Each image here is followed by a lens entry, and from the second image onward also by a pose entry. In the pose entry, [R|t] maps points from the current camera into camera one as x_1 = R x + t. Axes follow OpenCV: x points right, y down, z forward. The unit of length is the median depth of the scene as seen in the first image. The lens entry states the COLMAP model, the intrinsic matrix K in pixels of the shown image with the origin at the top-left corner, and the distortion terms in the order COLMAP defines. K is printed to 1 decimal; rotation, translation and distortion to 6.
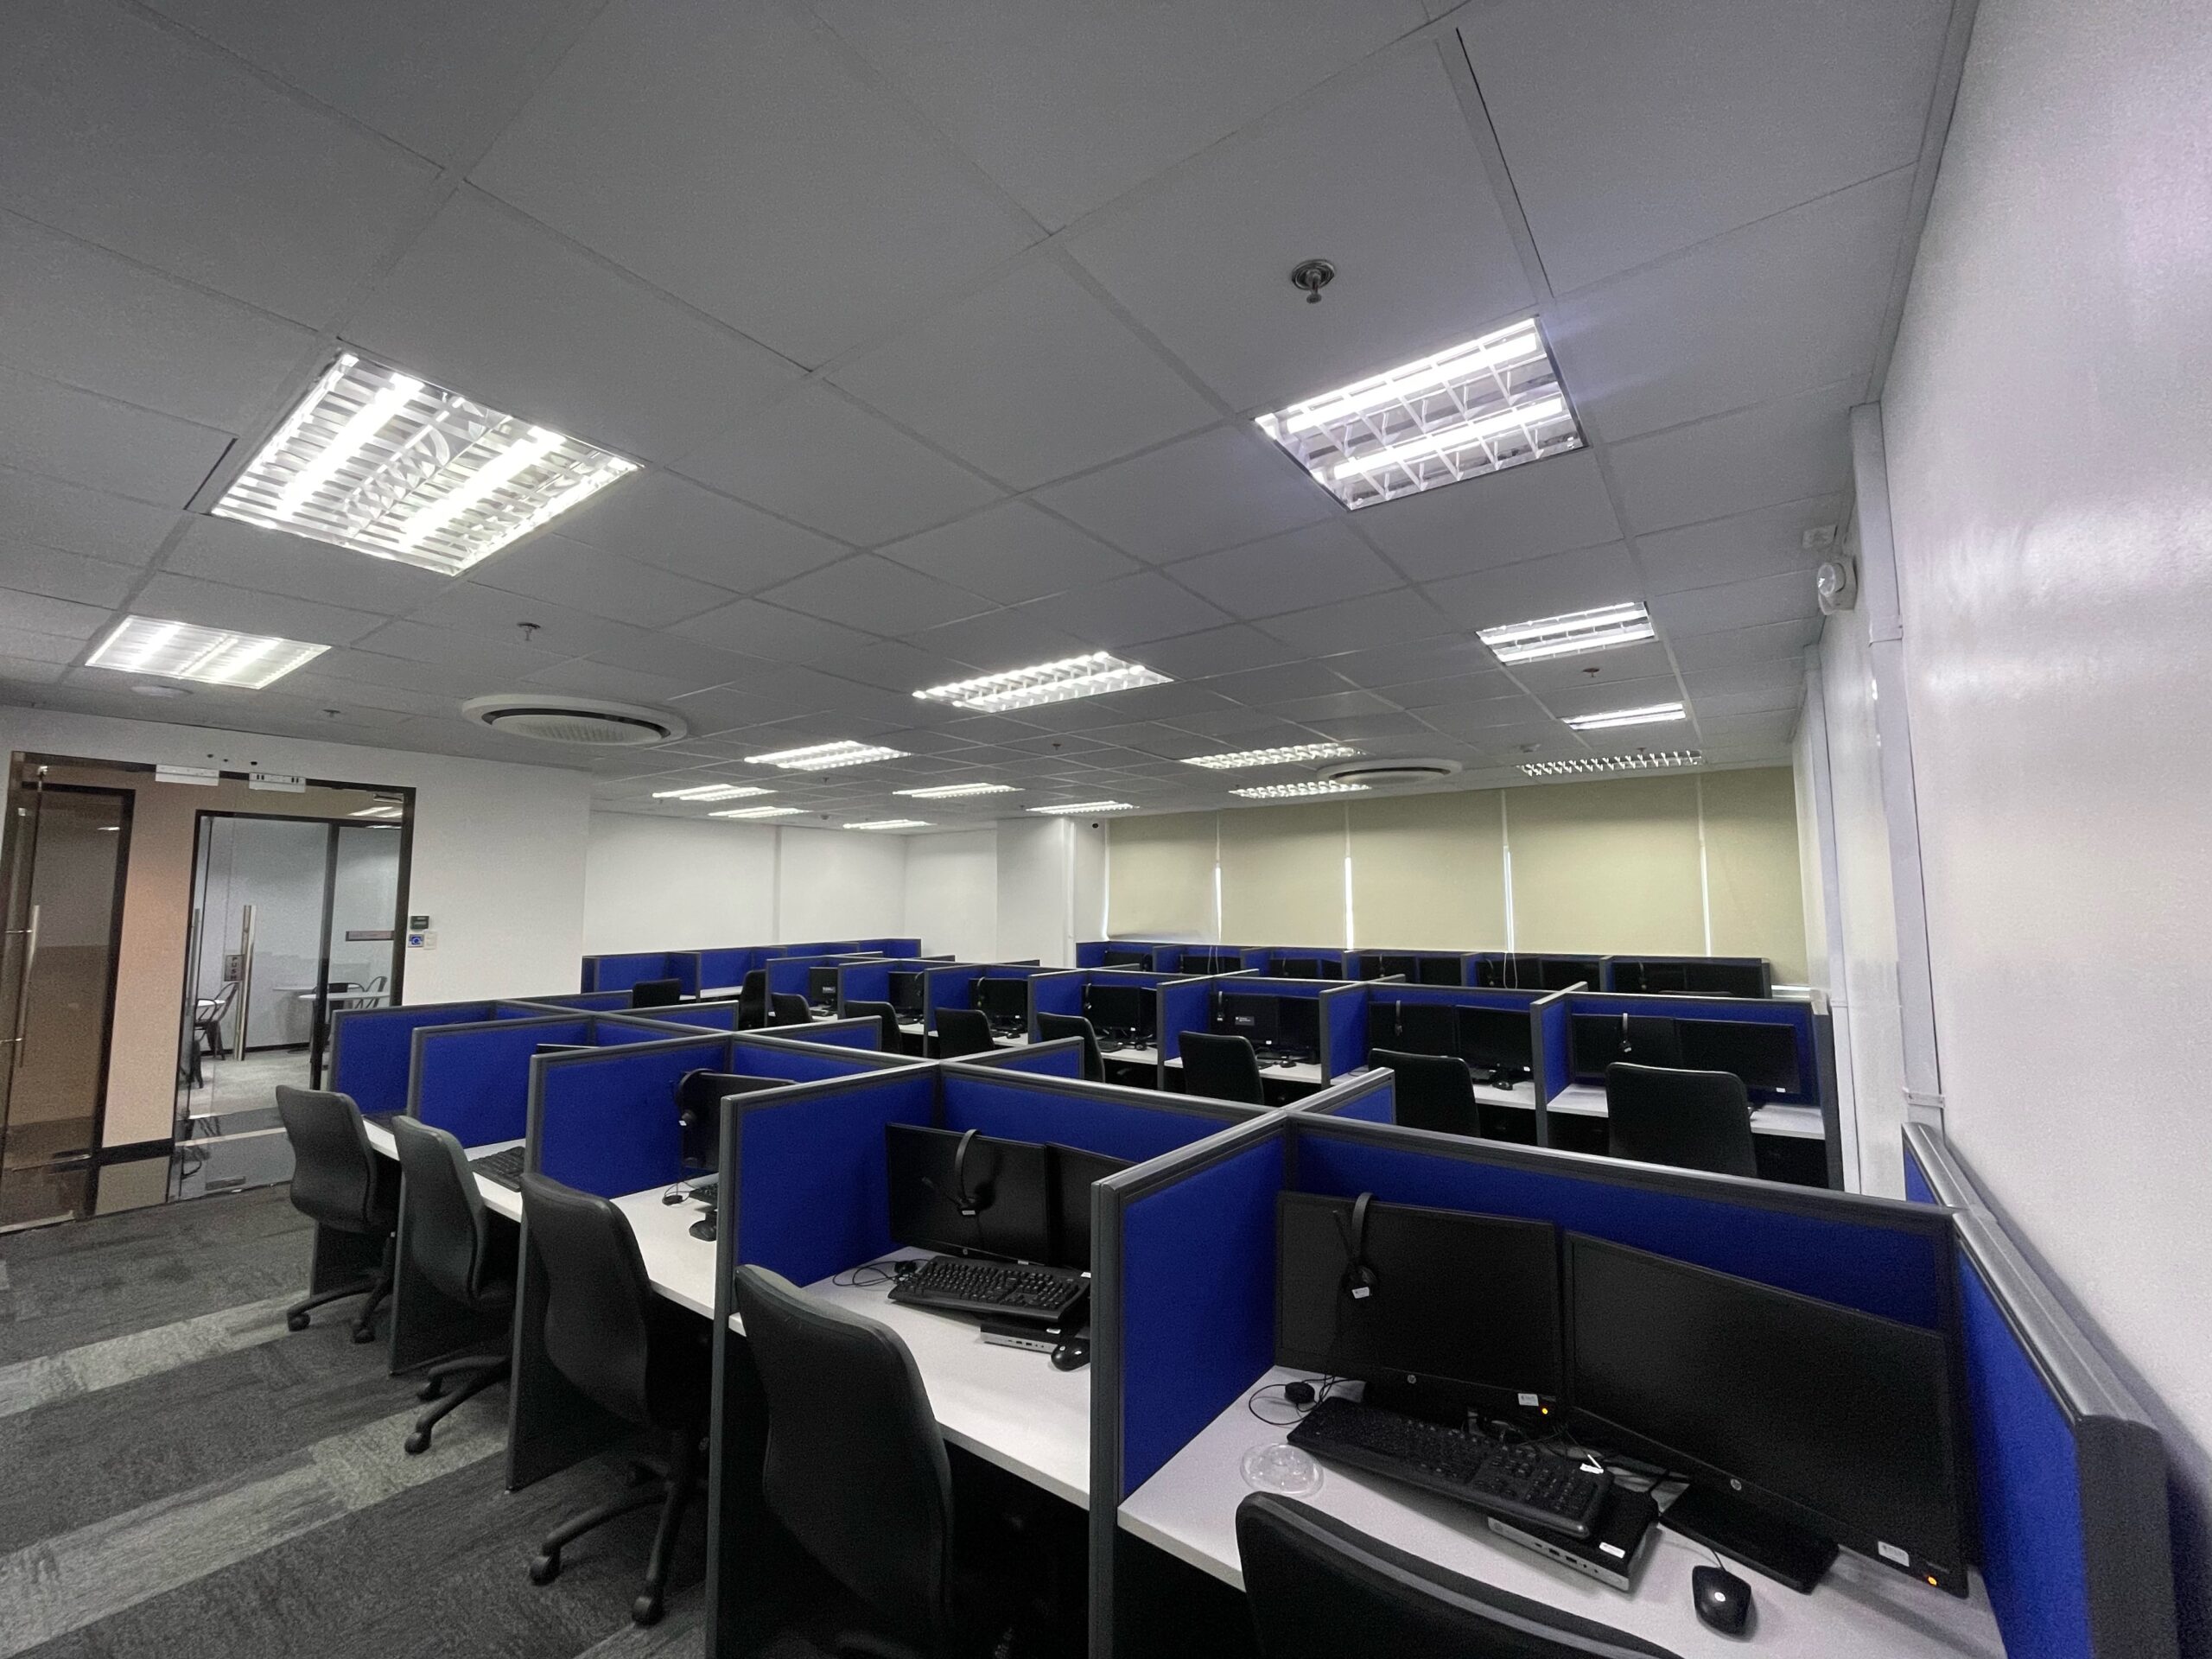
lens RADIAL K [[887.9, 0, 1097.0], [0, 887.9, 834.6], [0, 0, 1]] dist [-0.000020, -0.000121]
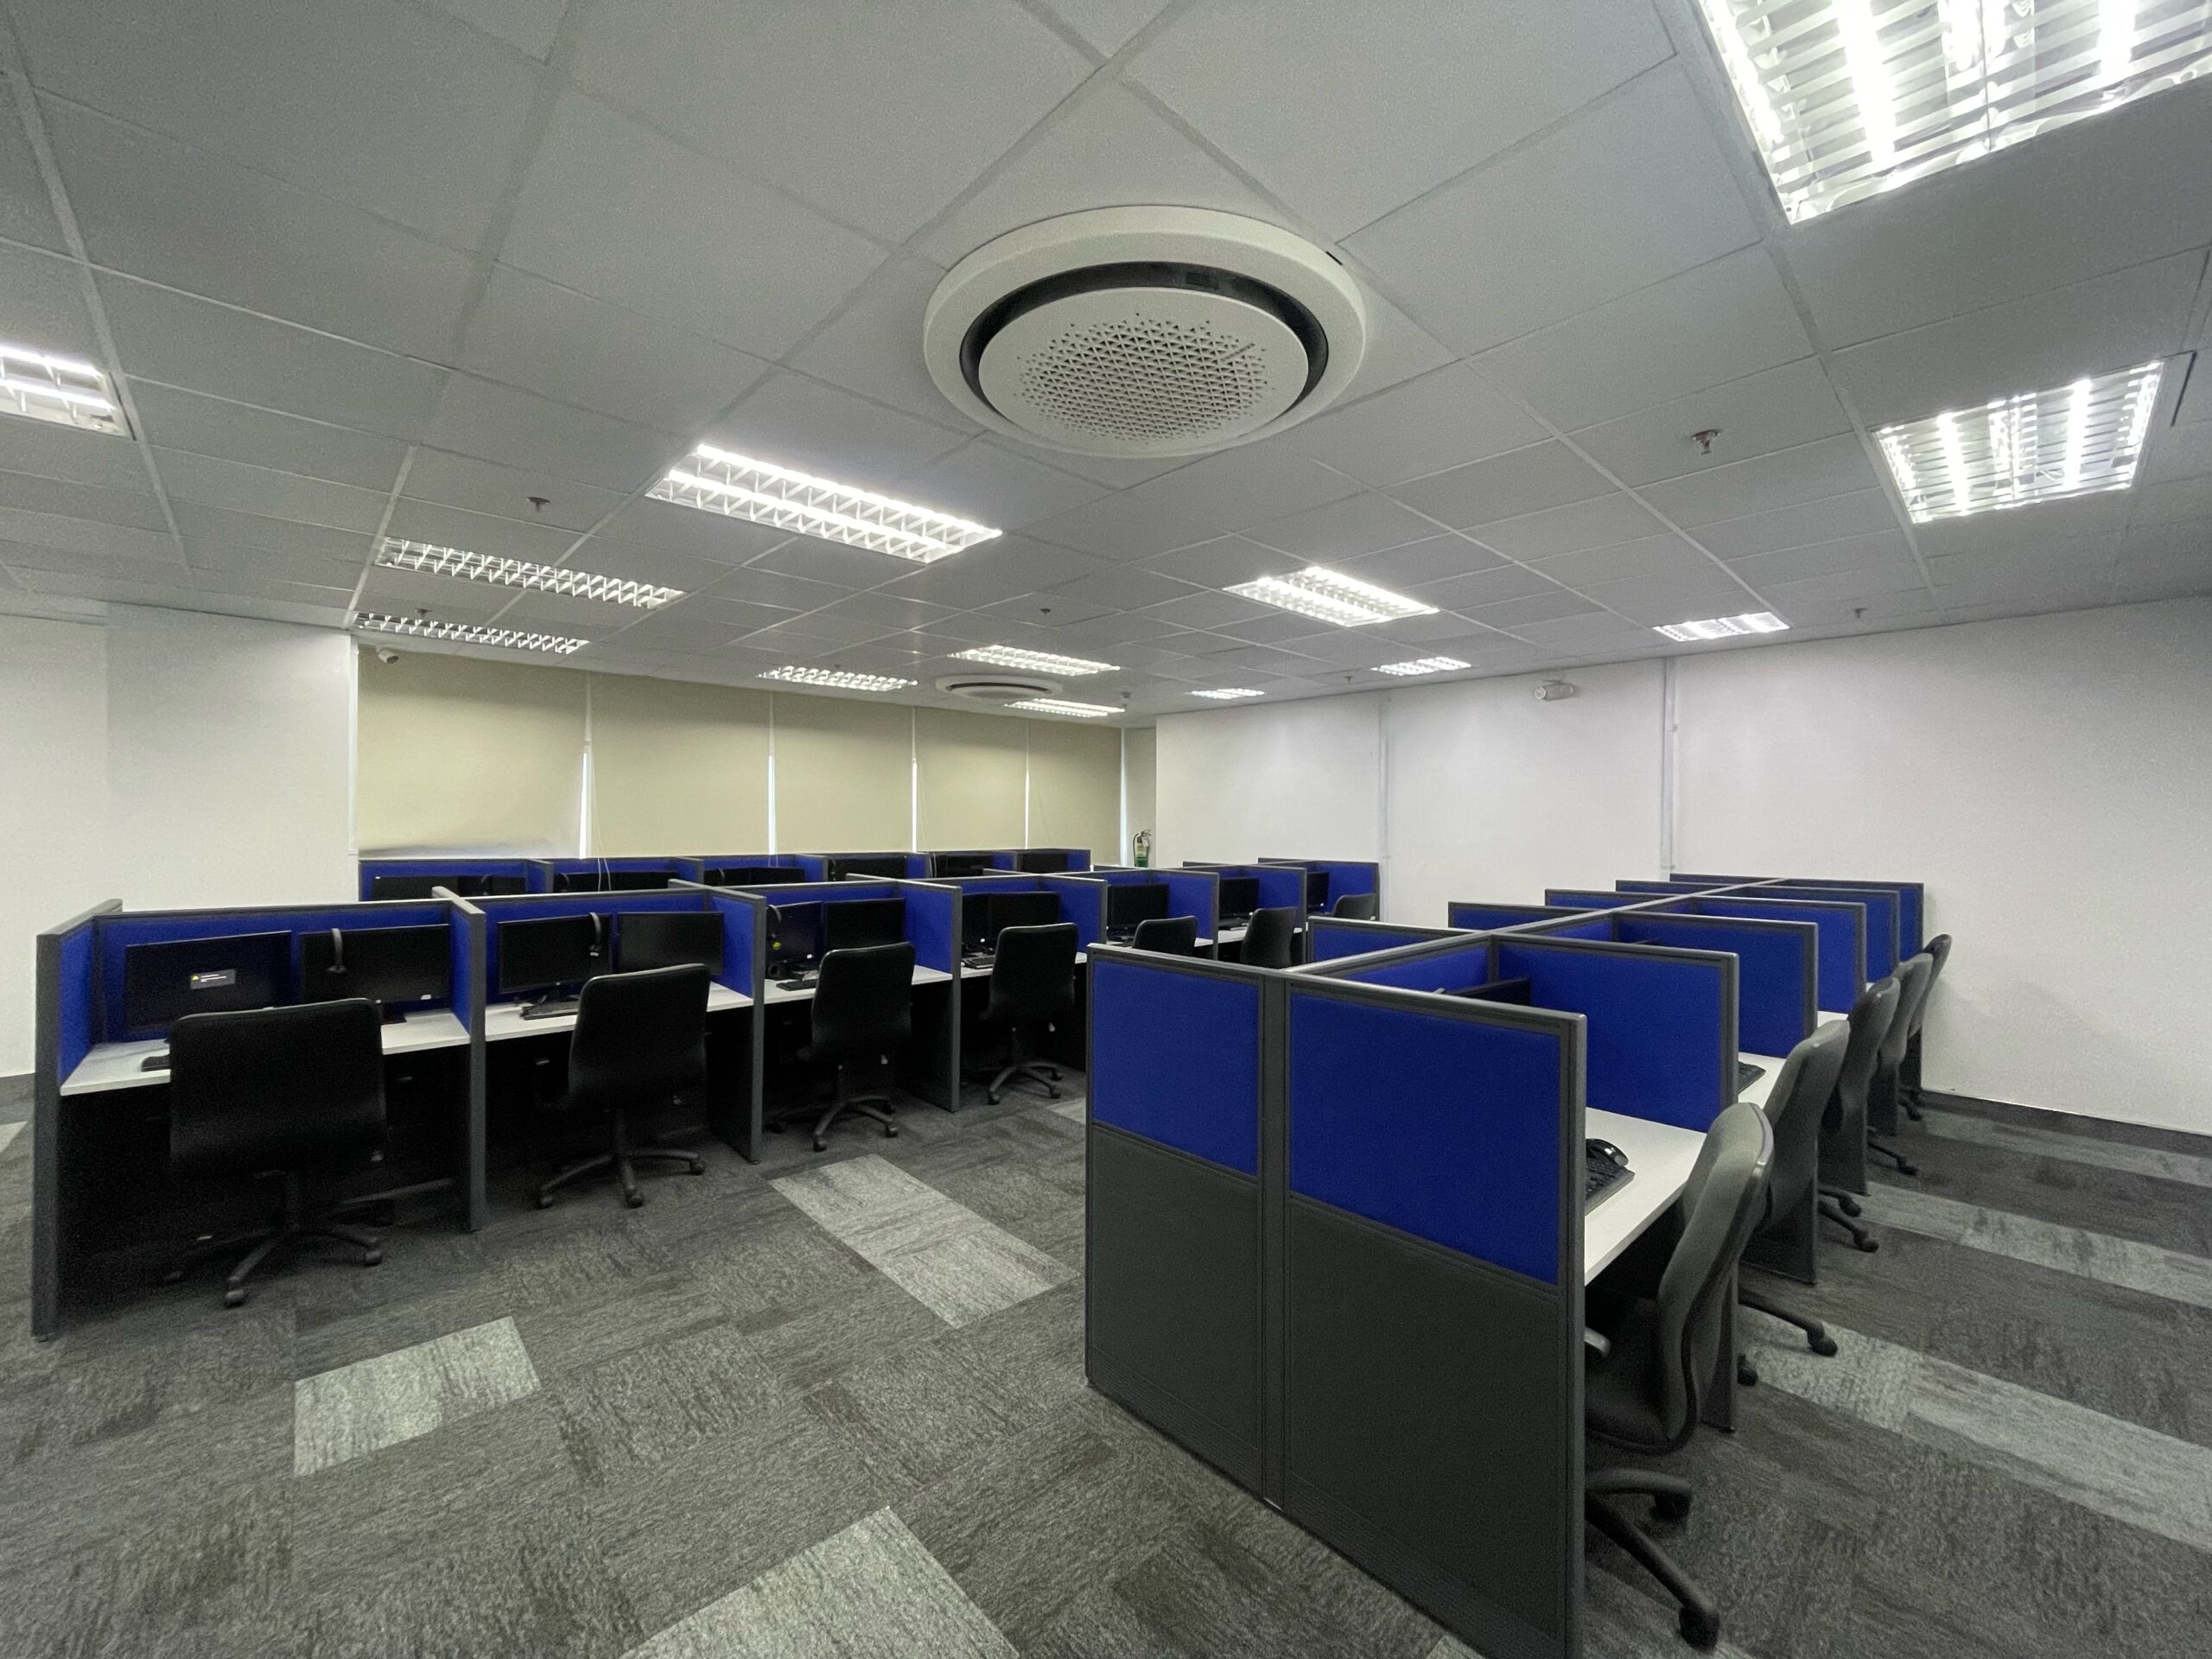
lens RADIAL K [[887.9, 0, 1096.9], [0, 887.9, 823.1], [0, 0, 1]] dist [-0.000020, -0.000121]
pose [[0.178782, 0.007795, 0.983858, -1.839781], [-0.092142, 0.995706, 0.008855, 0.180226], [-0.979565, -0.092238, 0.178733, 1.633094]]
